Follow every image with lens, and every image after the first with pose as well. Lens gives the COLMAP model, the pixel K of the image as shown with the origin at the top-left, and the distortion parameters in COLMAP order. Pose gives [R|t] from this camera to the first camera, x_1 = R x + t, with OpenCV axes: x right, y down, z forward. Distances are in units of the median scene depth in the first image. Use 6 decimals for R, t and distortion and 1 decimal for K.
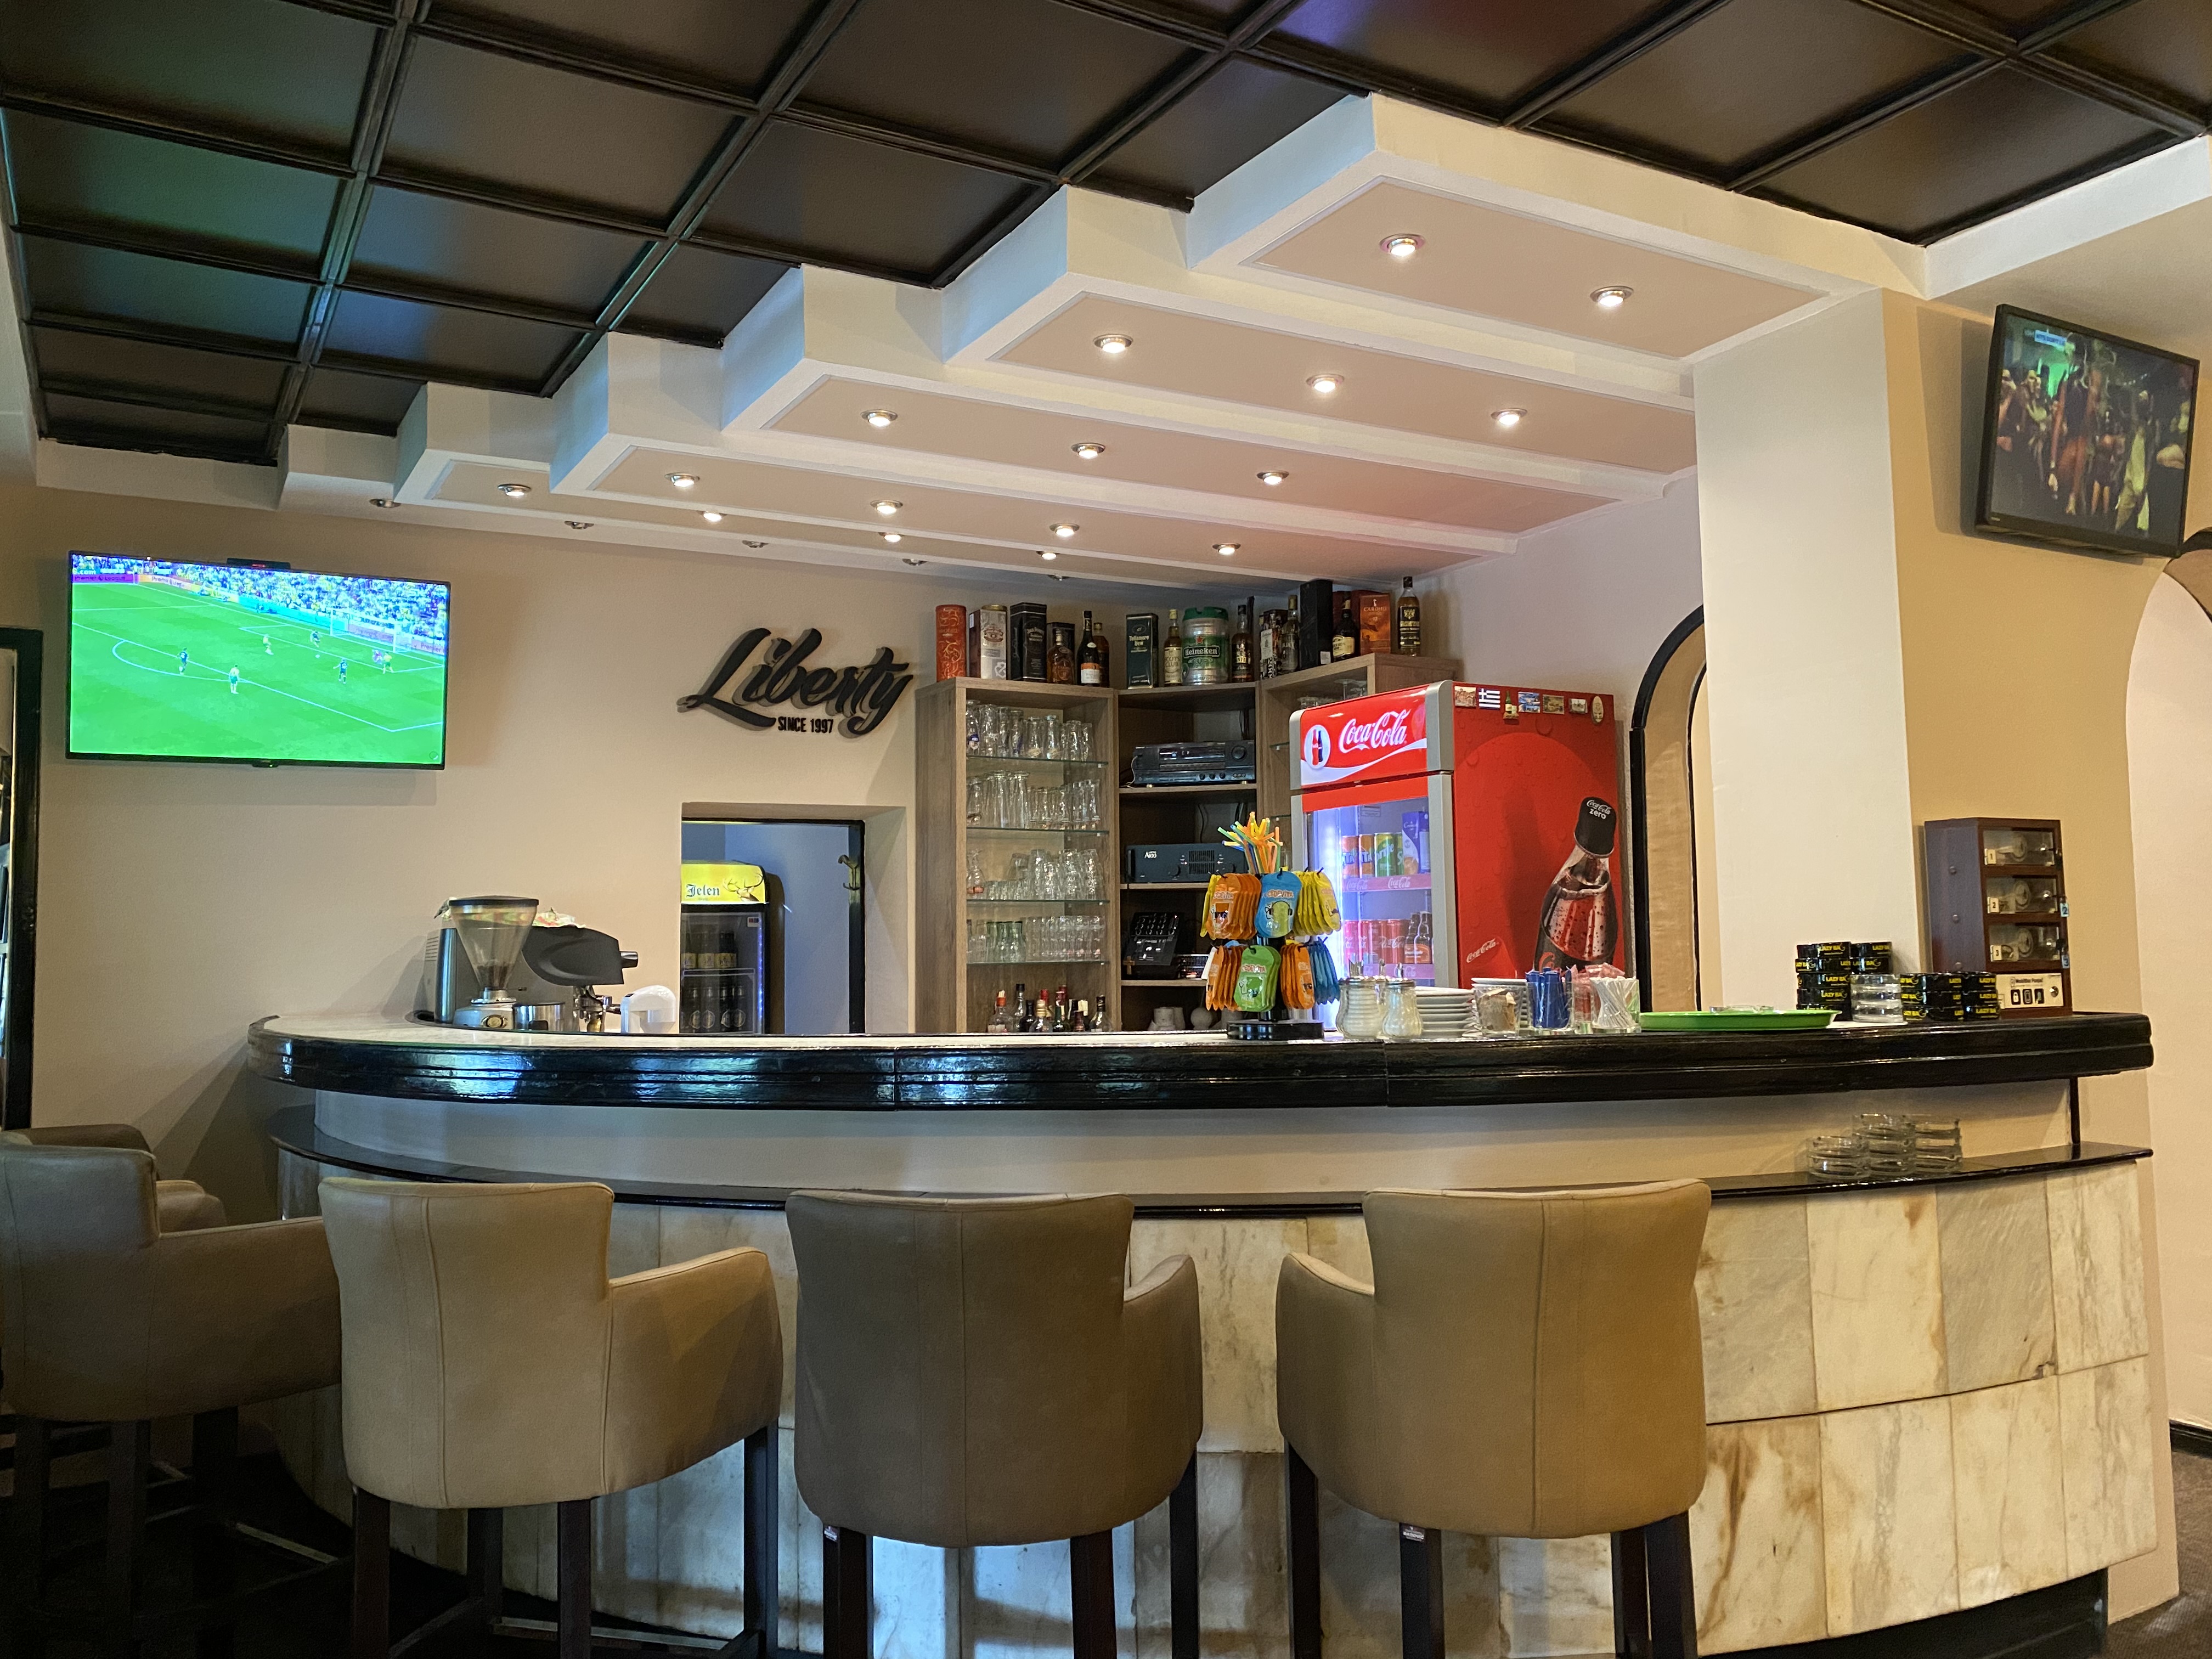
lens RADIAL K [[1700.2, 0, 1102.1], [0, 1700.2, 814.8], [0, 0, 1]] dist [0.037585, -0.035372]
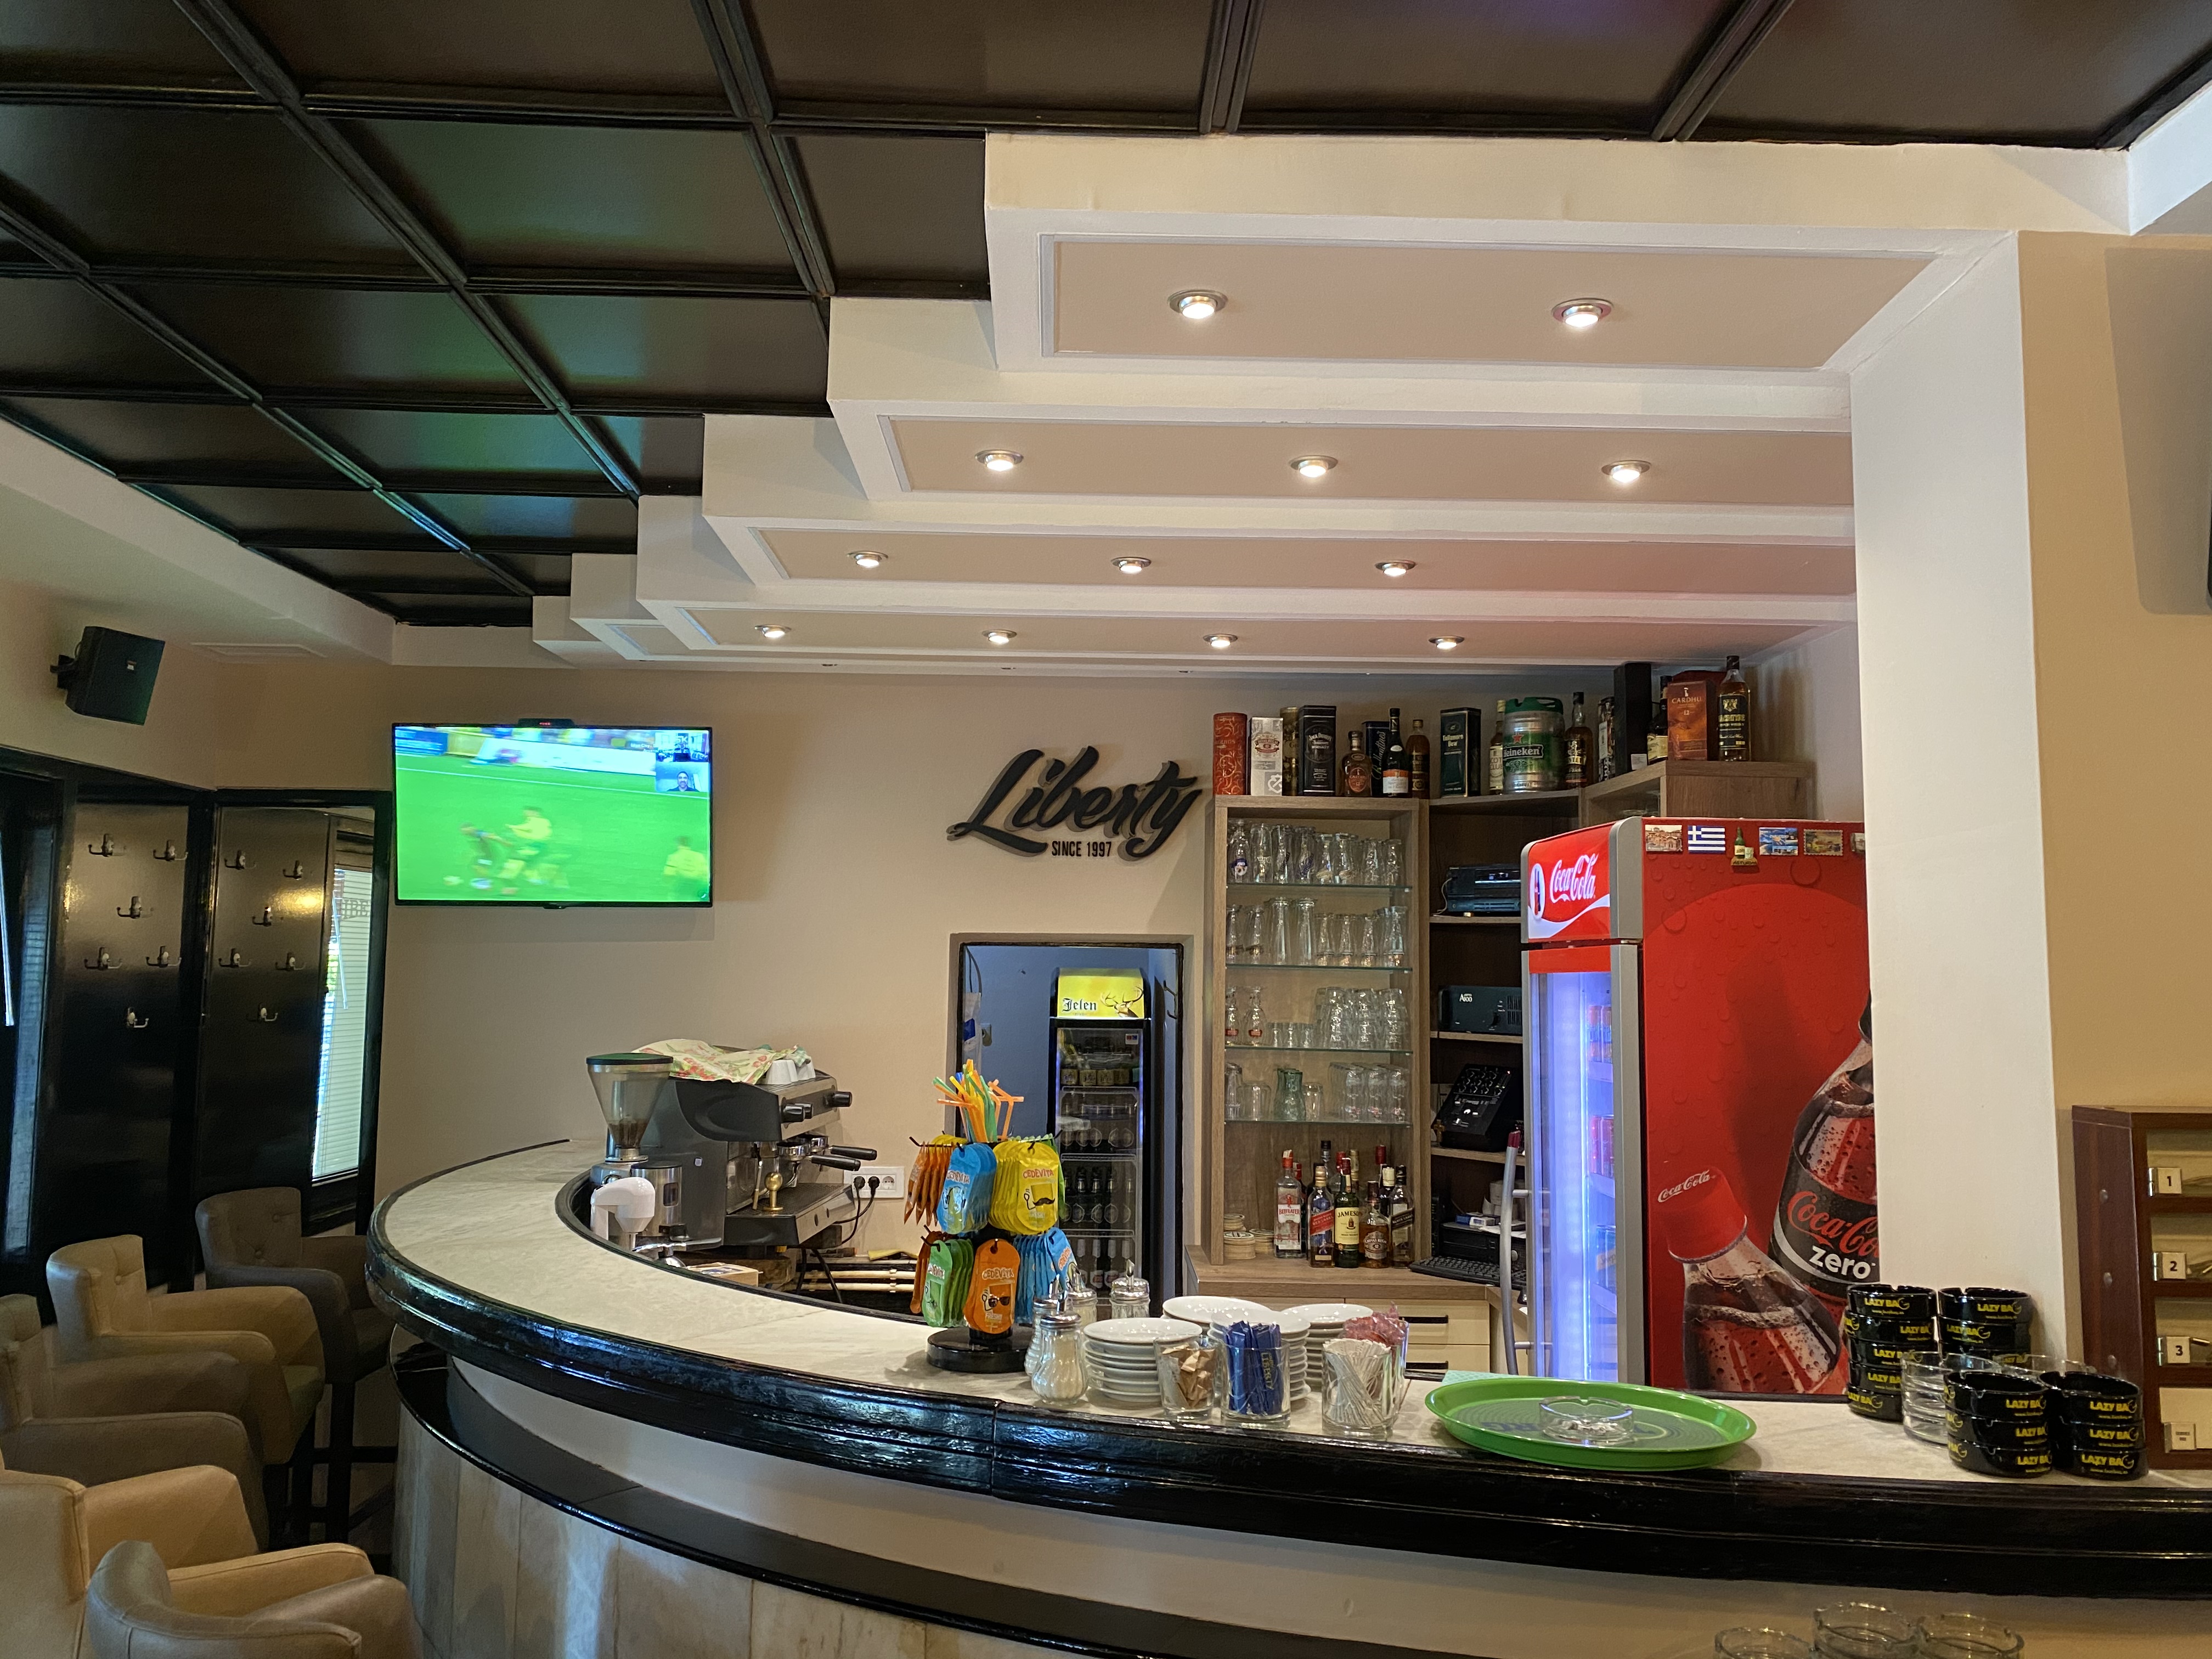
lens RADIAL K [[1700.2, 0, 1114.4], [0, 1700.2, 809.5], [0, 0, 1]] dist [0.037585, -0.035372]
pose [[0.878529, -0.018506, -0.477331, 0.292125], [0.010000, 0.999743, -0.020353, -0.056245], [0.477585, 0.013107, 0.878488, 0.190266]]
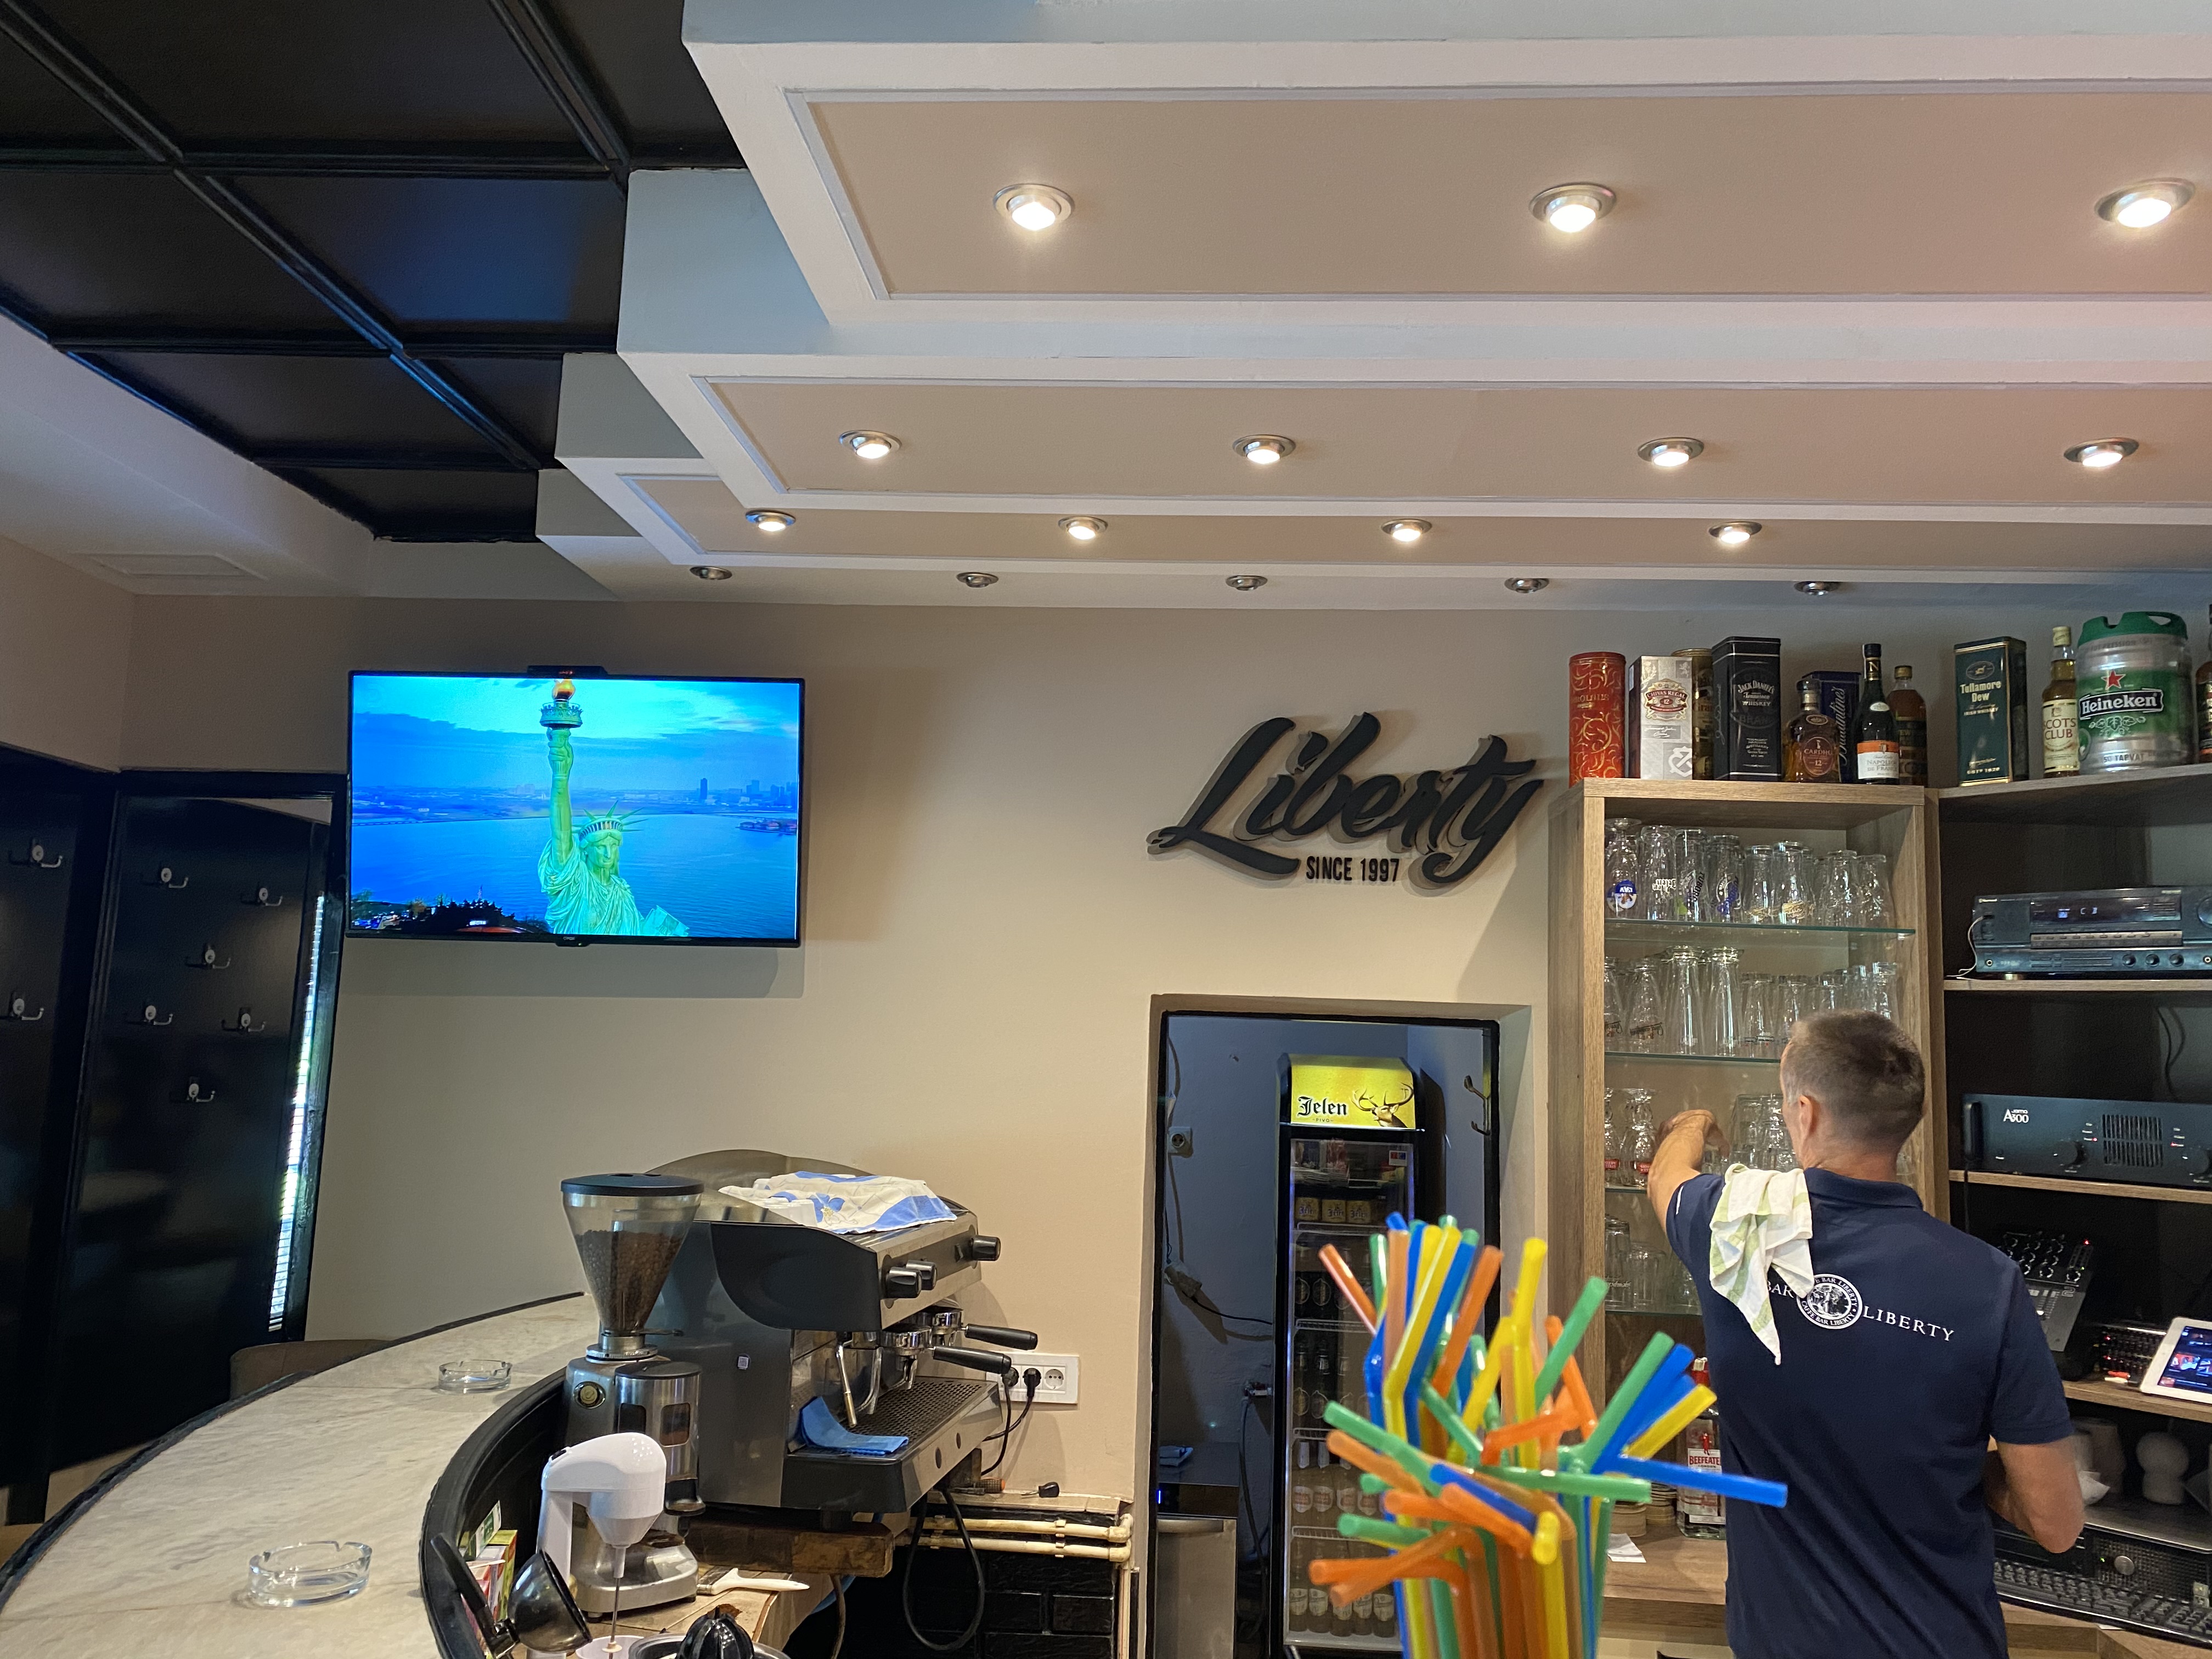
lens RADIAL K [[1700.2, 0, 1106.8], [0, 1700.2, 826.5], [0, 0, 1]] dist [0.037585, -0.035372]
pose [[0.828157, -0.031577, -0.559606, 0.096638], [-0.005515, 0.997904, -0.064471, -0.028722], [0.560469, 0.056479, 0.826247, 0.450115]]
